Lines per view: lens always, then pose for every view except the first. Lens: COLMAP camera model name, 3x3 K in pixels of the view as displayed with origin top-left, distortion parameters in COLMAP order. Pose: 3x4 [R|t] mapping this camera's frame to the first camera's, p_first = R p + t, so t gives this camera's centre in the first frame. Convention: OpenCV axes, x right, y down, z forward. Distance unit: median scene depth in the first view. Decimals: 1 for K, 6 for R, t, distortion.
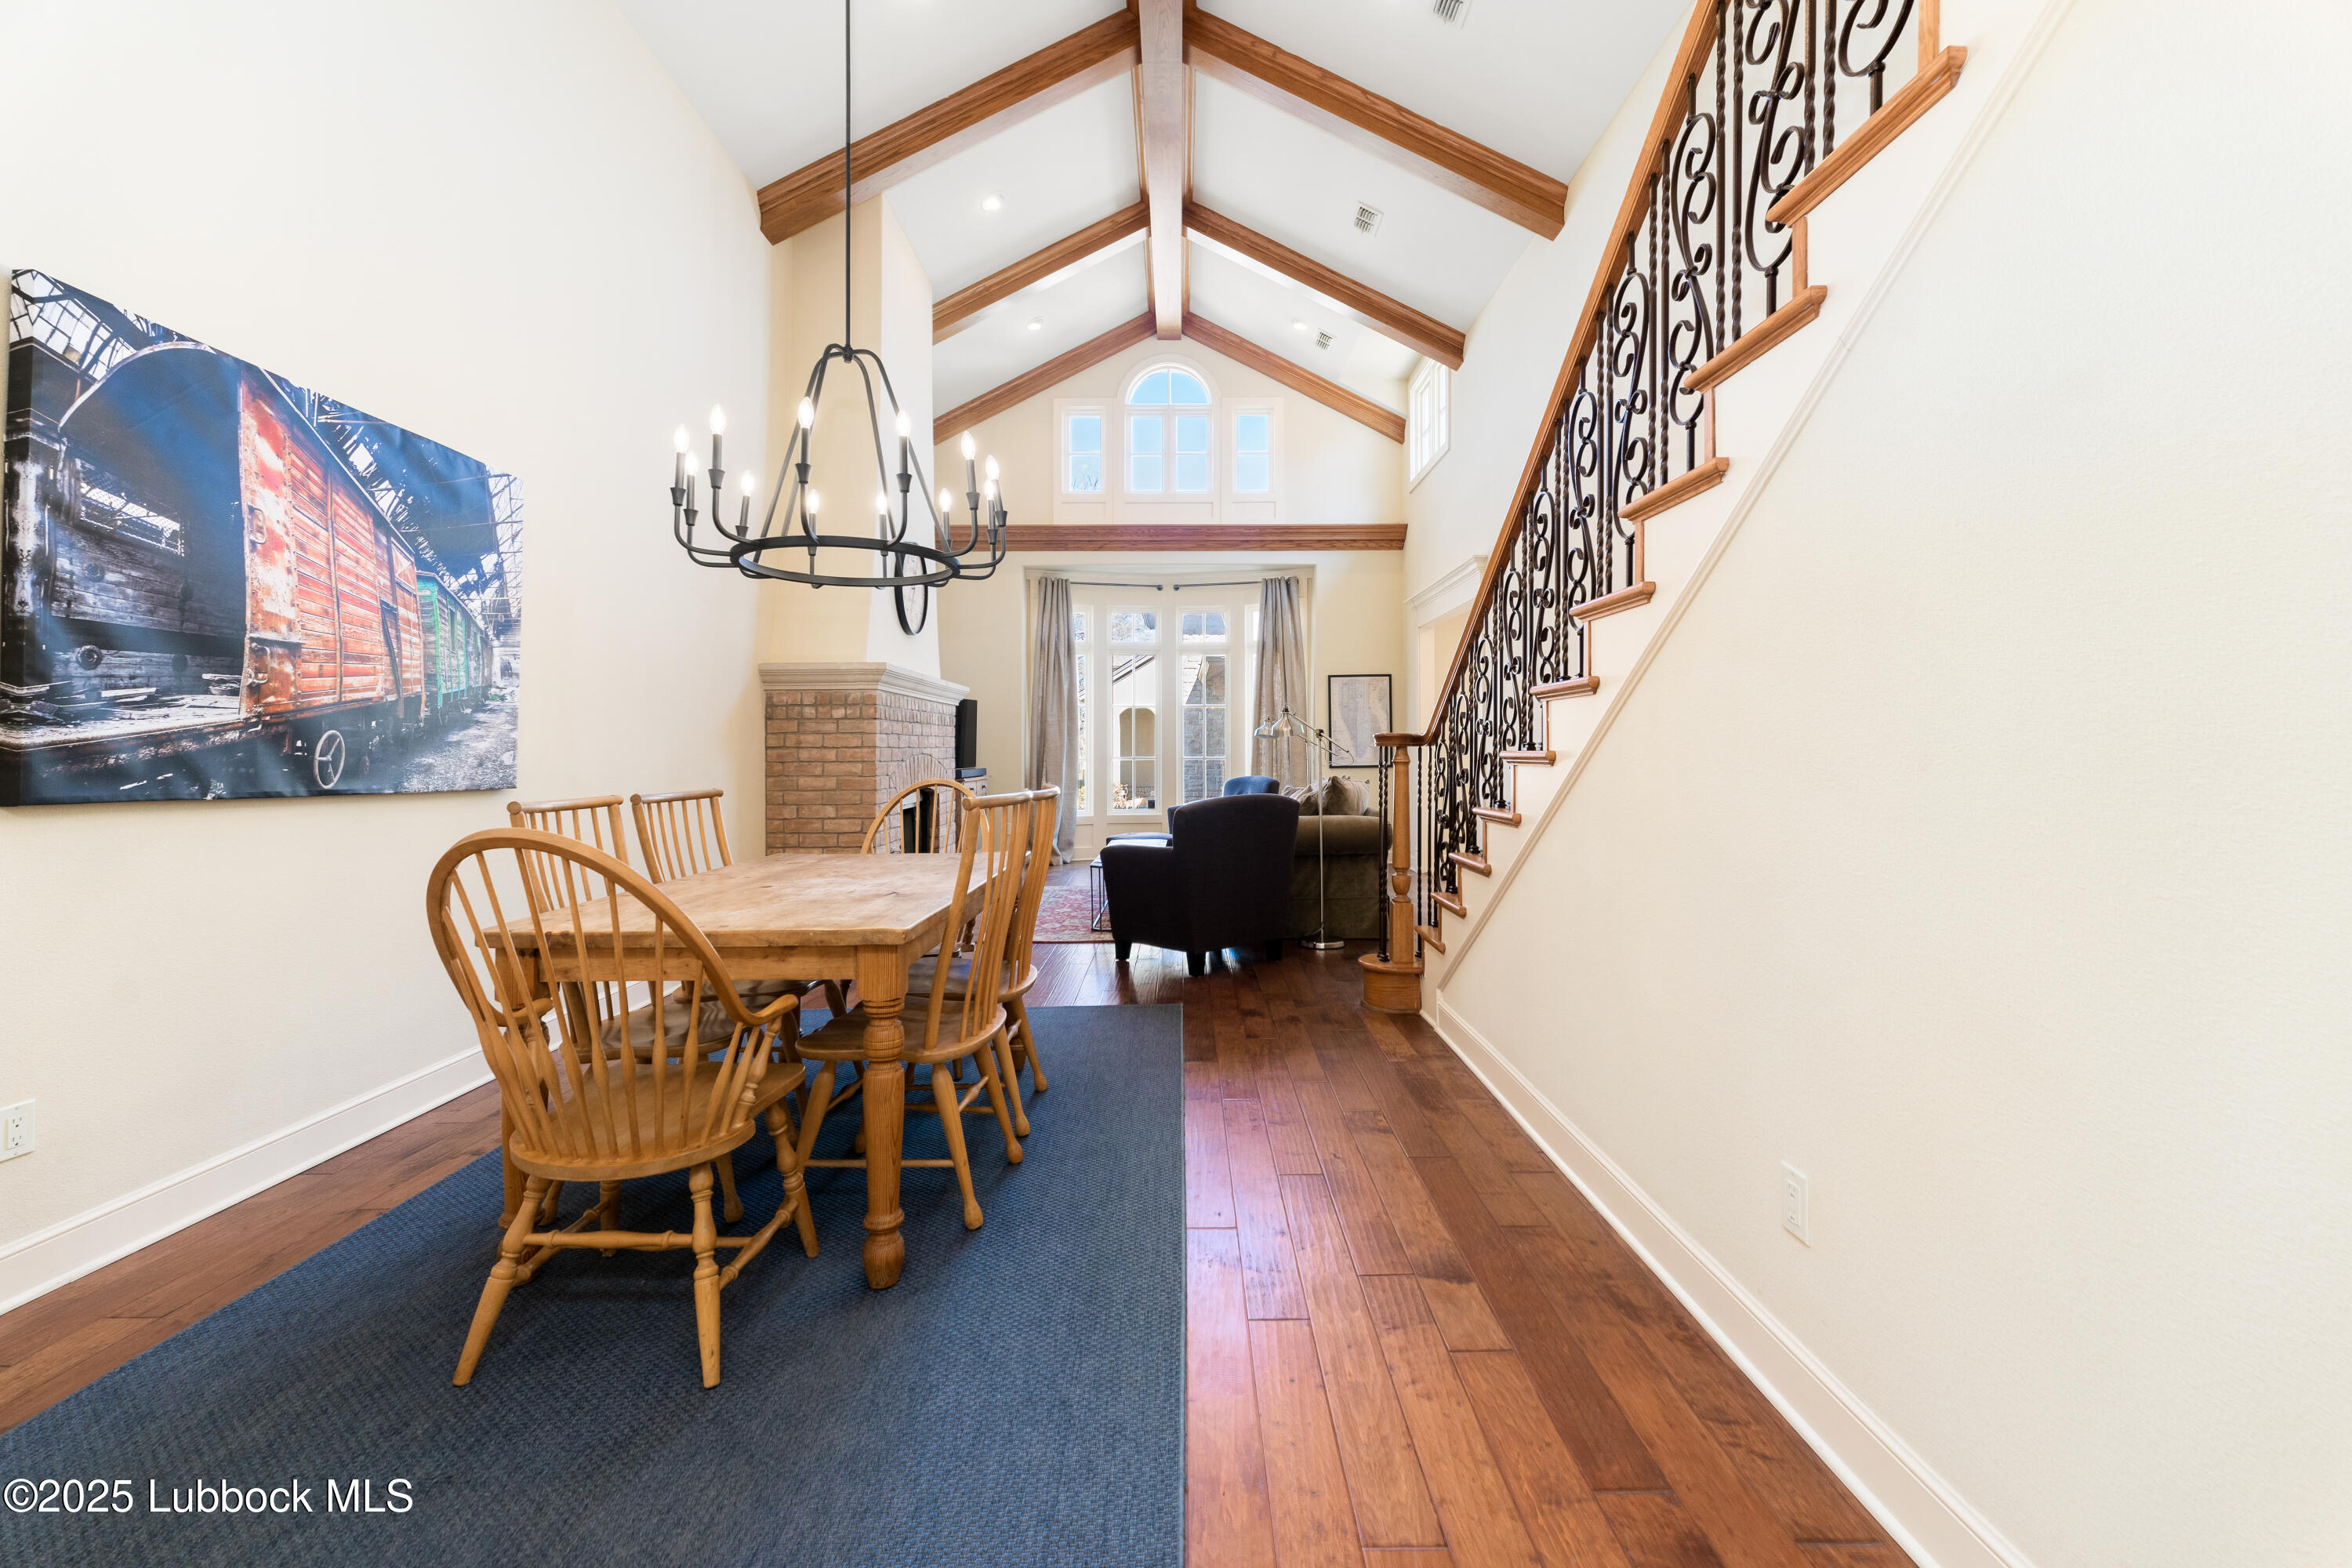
lens RADIAL K [[947.2, 0, 1169.7], [0, 947.2, 754.4], [0, 0, 1]] dist [0.002938, -0.000518]
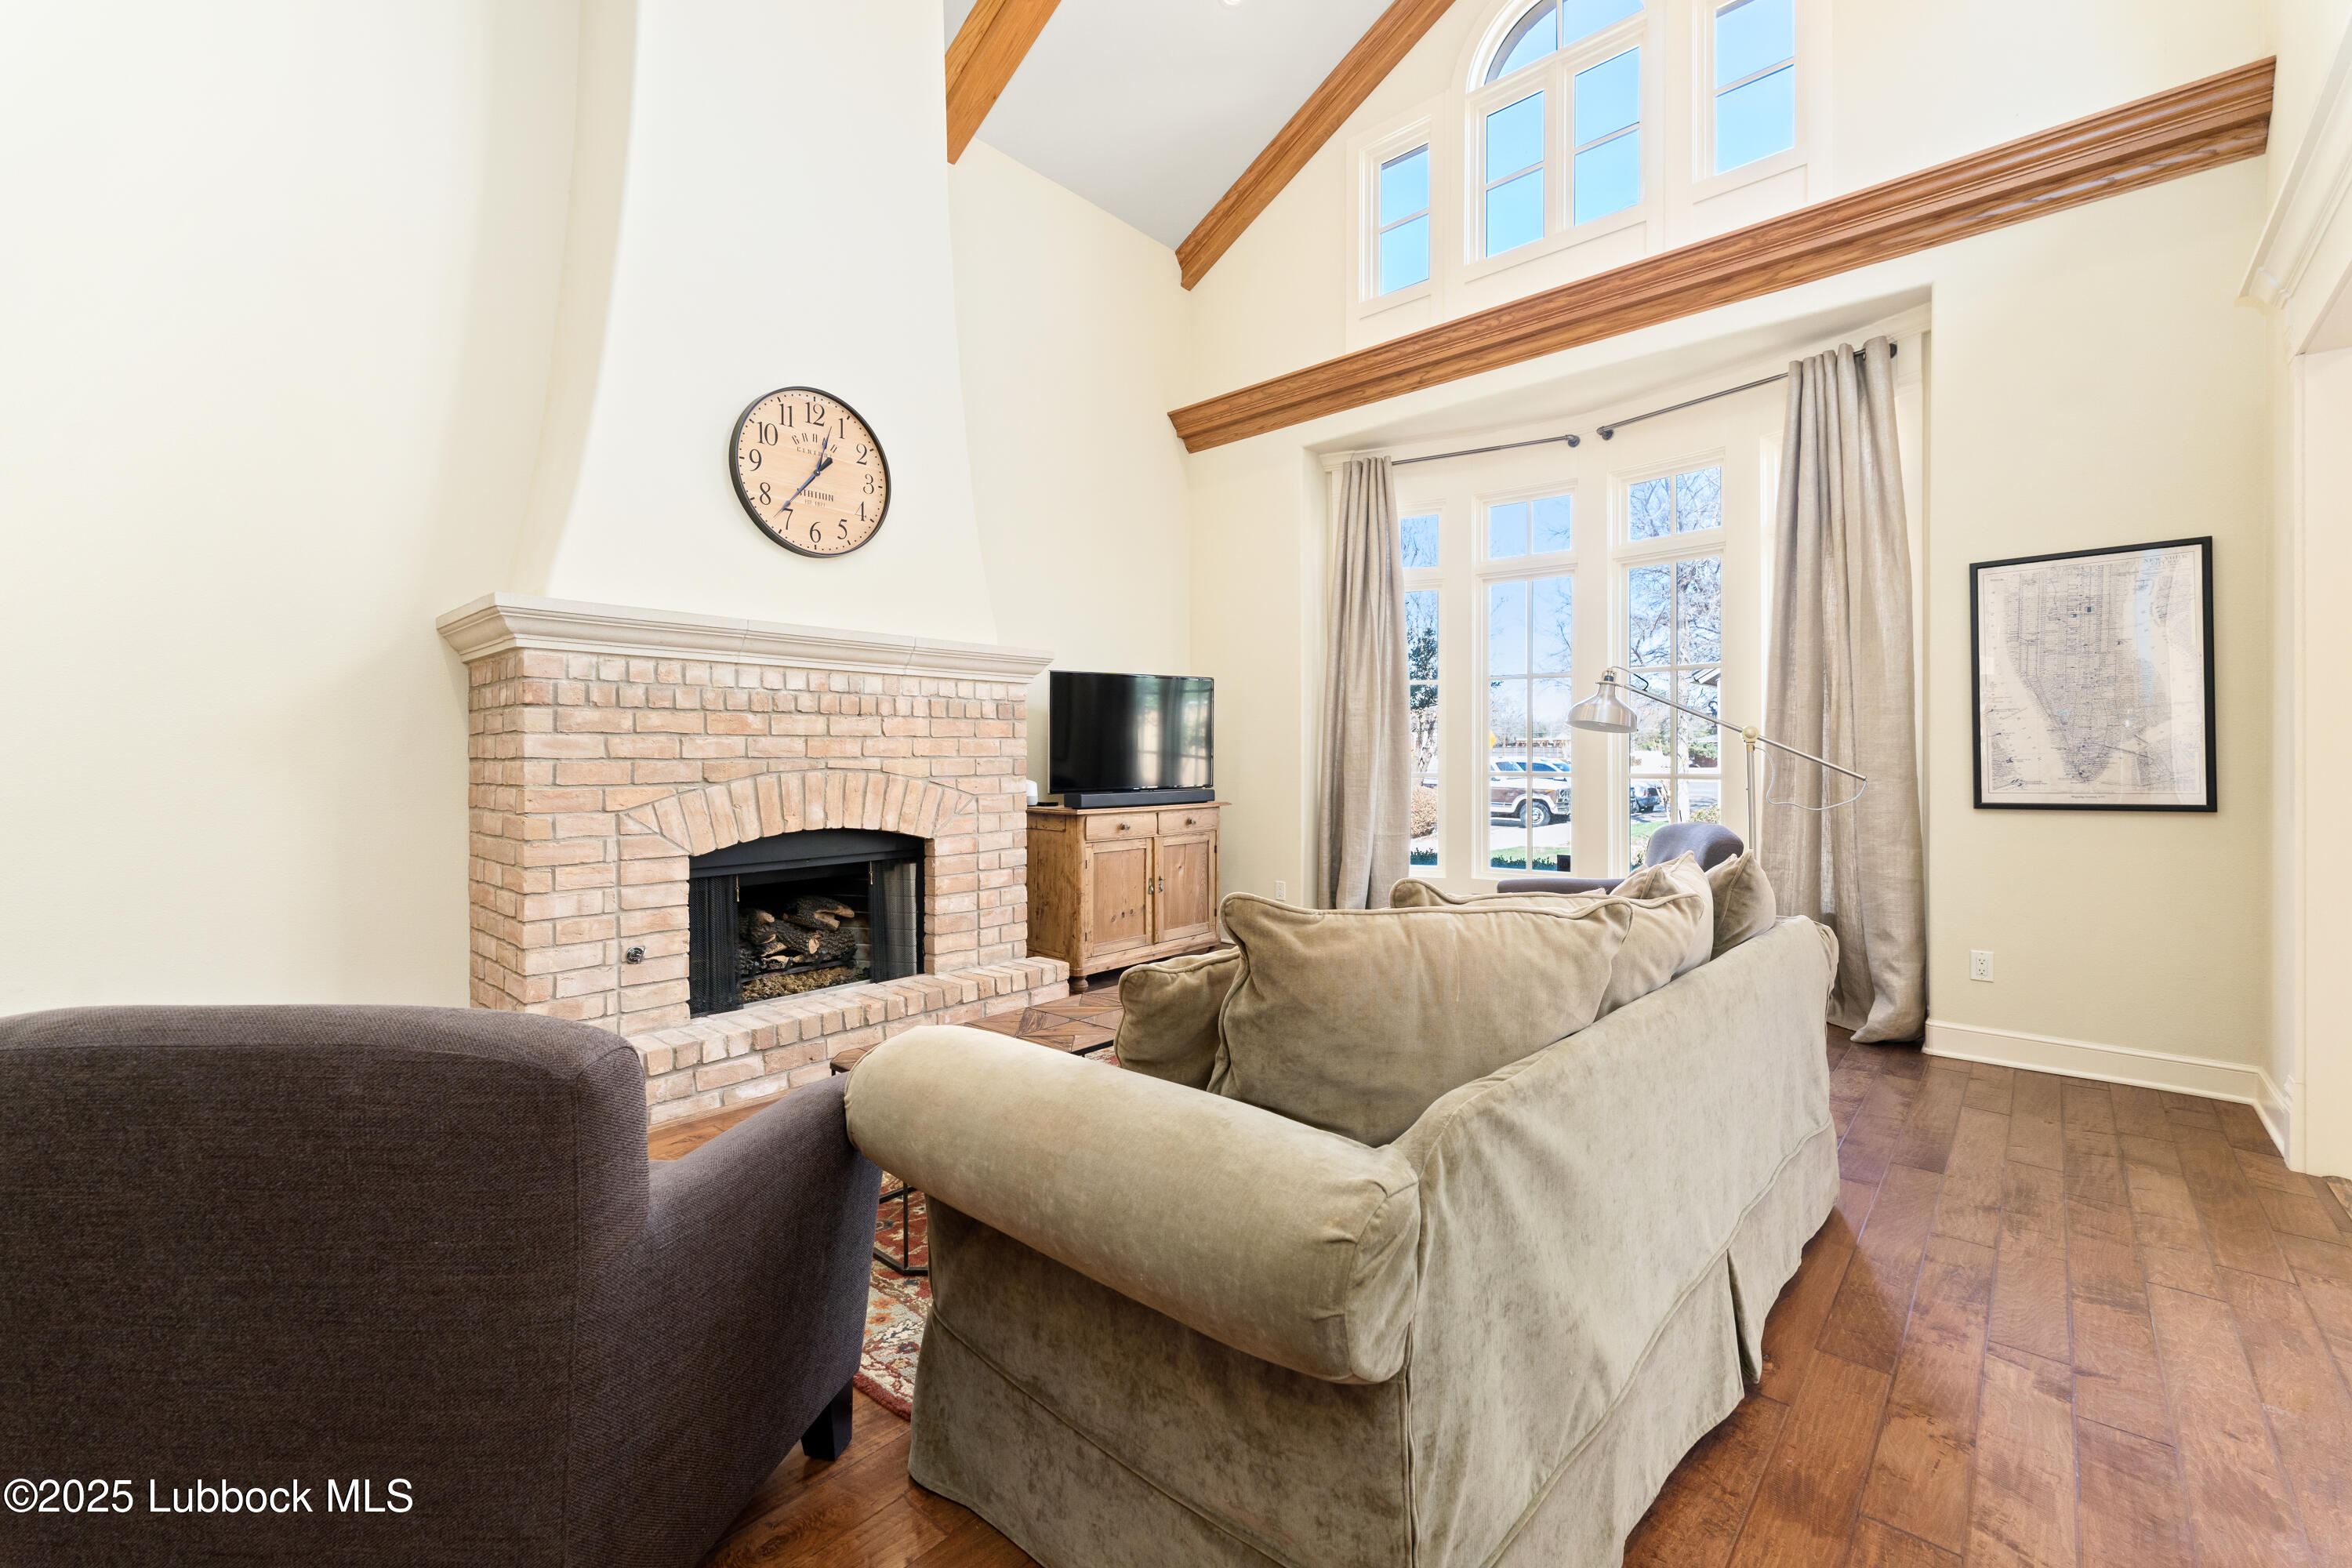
lens RADIAL K [[947.2, 0, 1194.4], [0, 947.2, 758.5], [0, 0, 1]] dist [0.002938, -0.000518]
pose [[0.750290, 0.005814, -0.661084, 0.182738], [-0.000910, 0.999969, 0.007761, -0.008269], [0.661109, -0.005221, 0.750272, 0.499163]]
